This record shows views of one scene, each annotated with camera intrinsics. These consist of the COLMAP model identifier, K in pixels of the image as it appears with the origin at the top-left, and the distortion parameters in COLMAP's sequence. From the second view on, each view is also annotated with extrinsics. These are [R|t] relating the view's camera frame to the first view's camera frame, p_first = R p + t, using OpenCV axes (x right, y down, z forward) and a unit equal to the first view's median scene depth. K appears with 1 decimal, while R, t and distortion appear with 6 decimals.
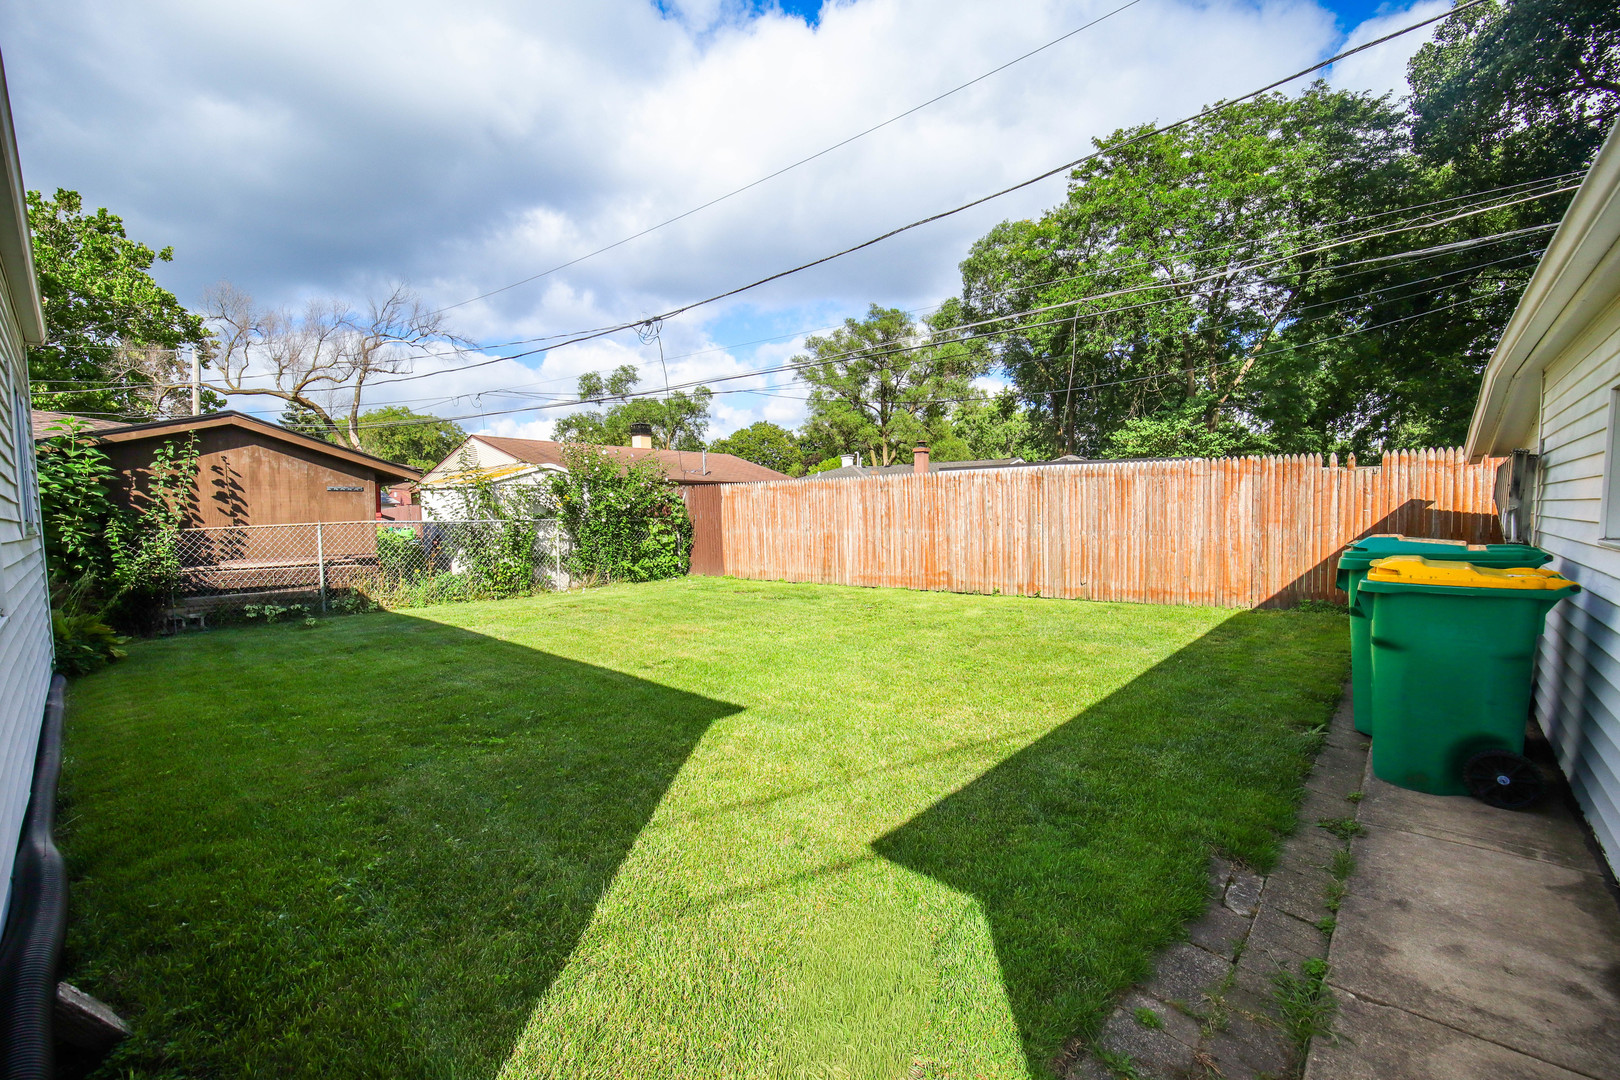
lens RADIAL K [[671.7, 0, 810.0], [0, 671.7, 540.0], [0, 0, 1]] dist [-0.002466, -0.000747]
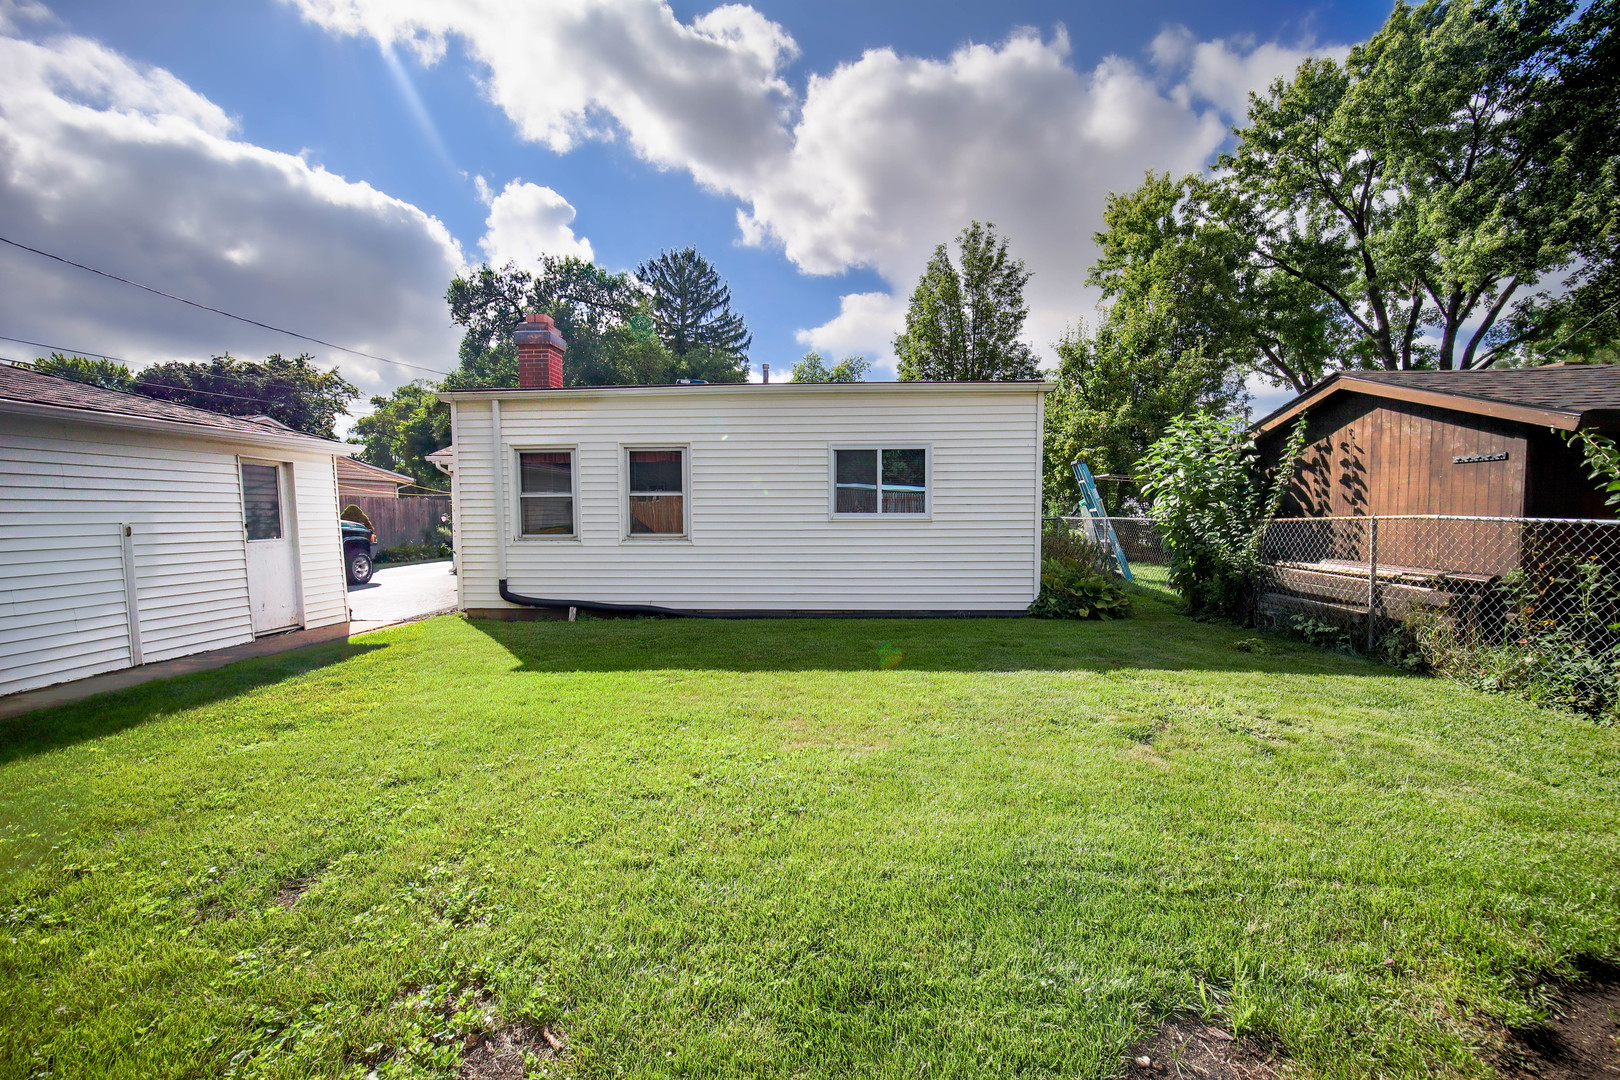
lens RADIAL K [[671.7, 0, 810.0], [0, 671.7, 540.0], [0, 0, 1]] dist [-0.002466, -0.000747]
pose [[-0.776678, 0.052397, -0.627715, 0.096348], [-0.003230, 0.996190, 0.087151, -0.043278], [0.629890, 0.069716, -0.773549, 0.866634]]
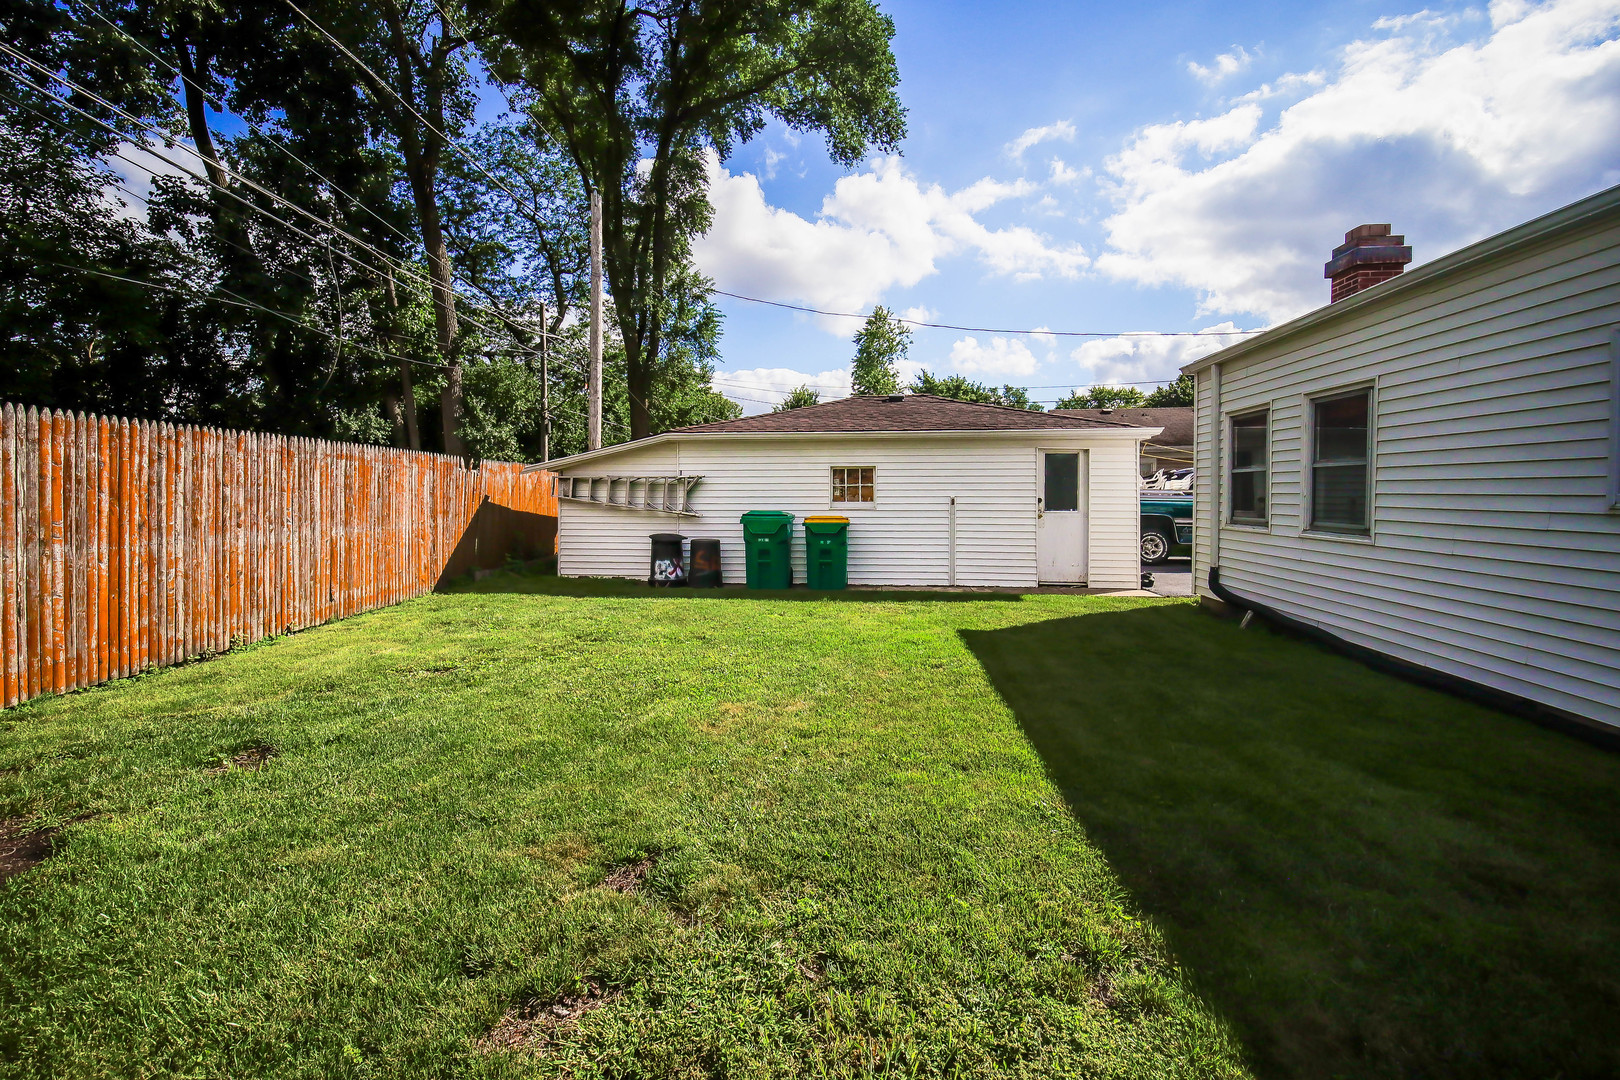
lens RADIAL K [[705.3, 0, 813.3], [0, 705.3, 509.7], [0, 0, 1]] dist [0.000430, 0.000035]
pose [[-0.619671, 0.001397, 0.784861, -0.404403], [0.043968, 0.998490, 0.032937, -0.029130], [-0.783629, 0.054918, -0.618797, 0.808629]]
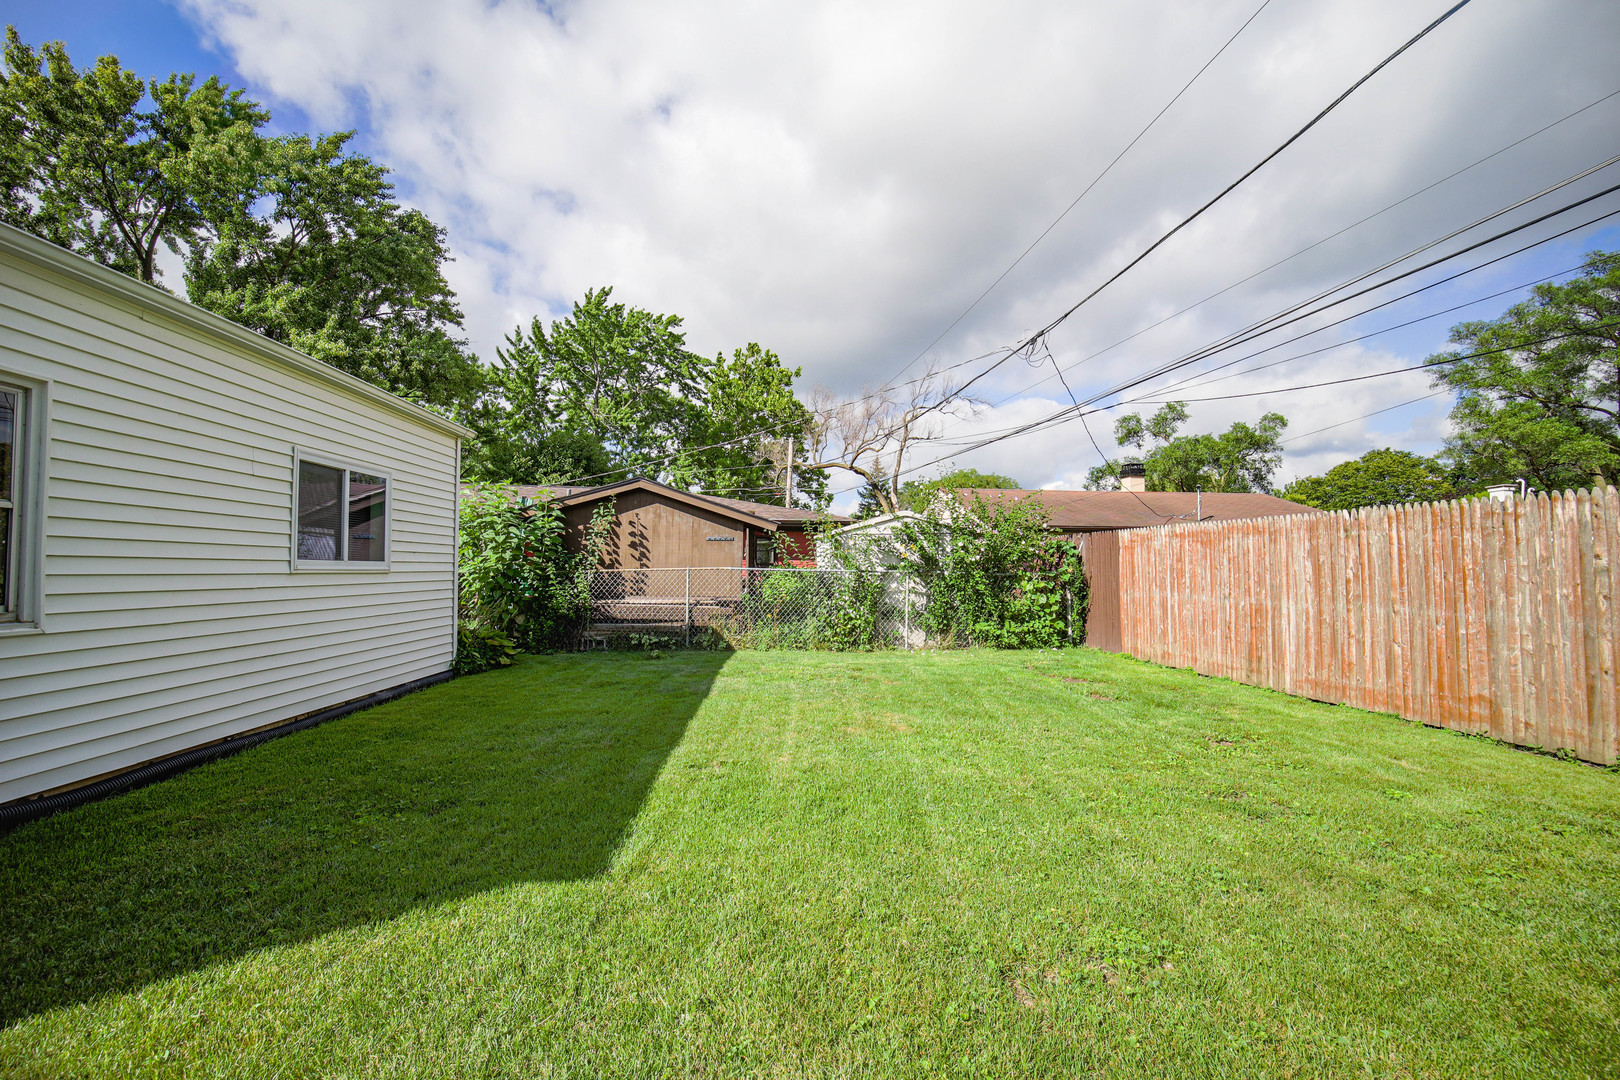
lens RADIAL K [[671.7, 0, 810.0], [0, 671.7, 540.0], [0, 0, 1]] dist [-0.002466, -0.000747]
pose [[0.696290, -0.005437, -0.717740, 0.184489], [-0.049682, 0.997208, -0.055752, -0.014370], [0.716039, 0.074479, 0.694076, 0.254671]]
